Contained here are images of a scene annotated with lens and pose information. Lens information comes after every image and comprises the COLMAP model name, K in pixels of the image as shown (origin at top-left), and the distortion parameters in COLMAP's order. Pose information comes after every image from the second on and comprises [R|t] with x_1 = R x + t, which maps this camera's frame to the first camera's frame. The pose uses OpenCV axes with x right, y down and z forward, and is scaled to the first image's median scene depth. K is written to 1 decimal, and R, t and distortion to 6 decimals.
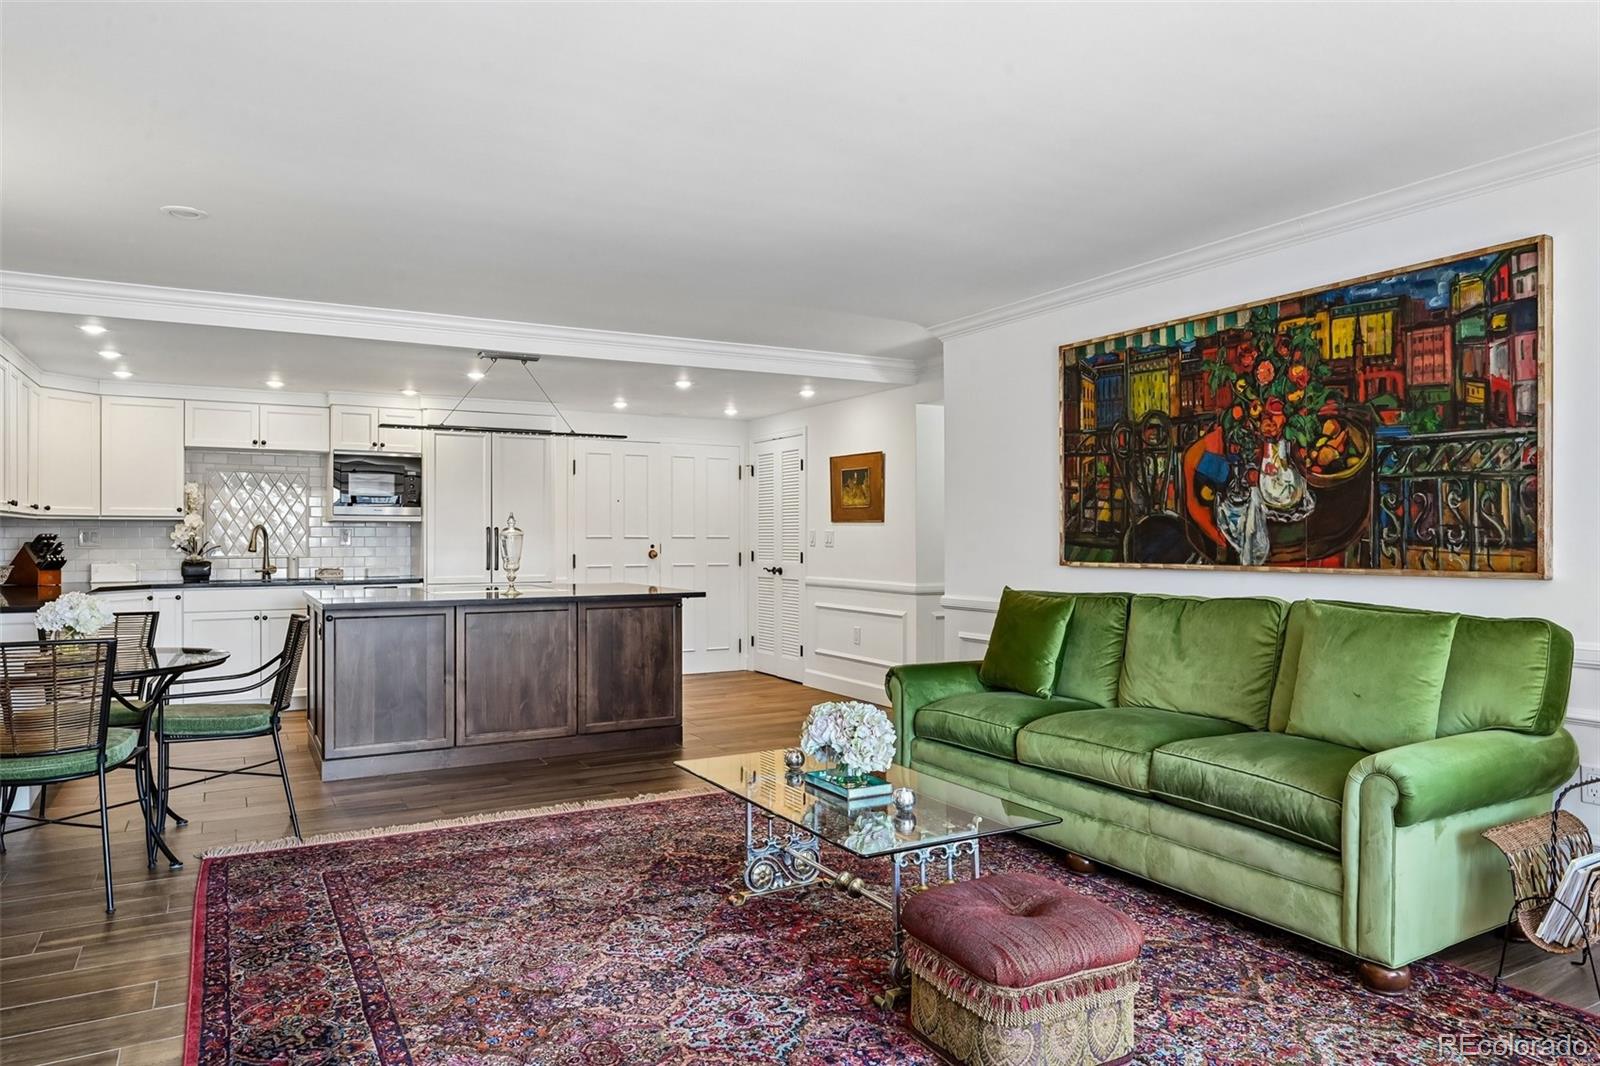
lens RADIAL K [[1020.5, 0, 804.2], [0, 1020.5, 538.0], [0, 0, 1]] dist [0.004301, -0.000490]
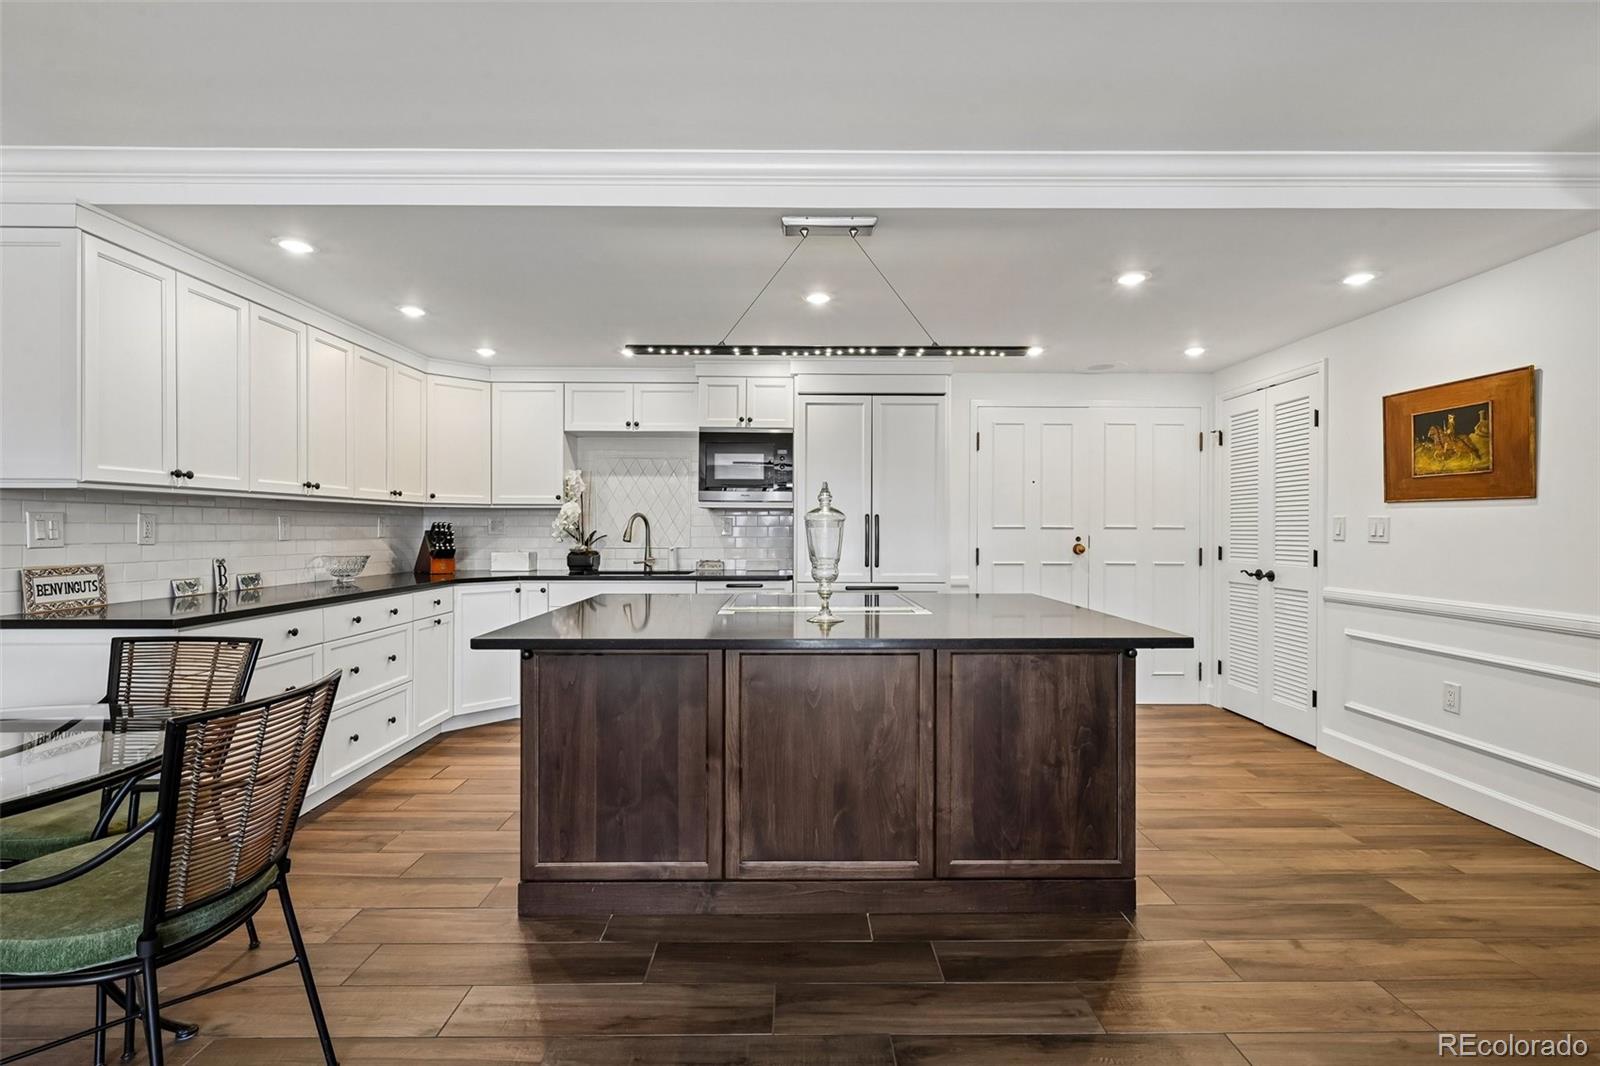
lens RADIAL K [[734.8, 0, 809.0], [0, 734.8, 533.6], [0, 0, 1]] dist [-0.000176, -0.000148]
pose [[0.877746, 0.004723, -0.479104, -0.075966], [-0.002450, 0.999983, 0.005369, 0.001943], [0.479121, -0.003539, 0.877742, 0.514516]]
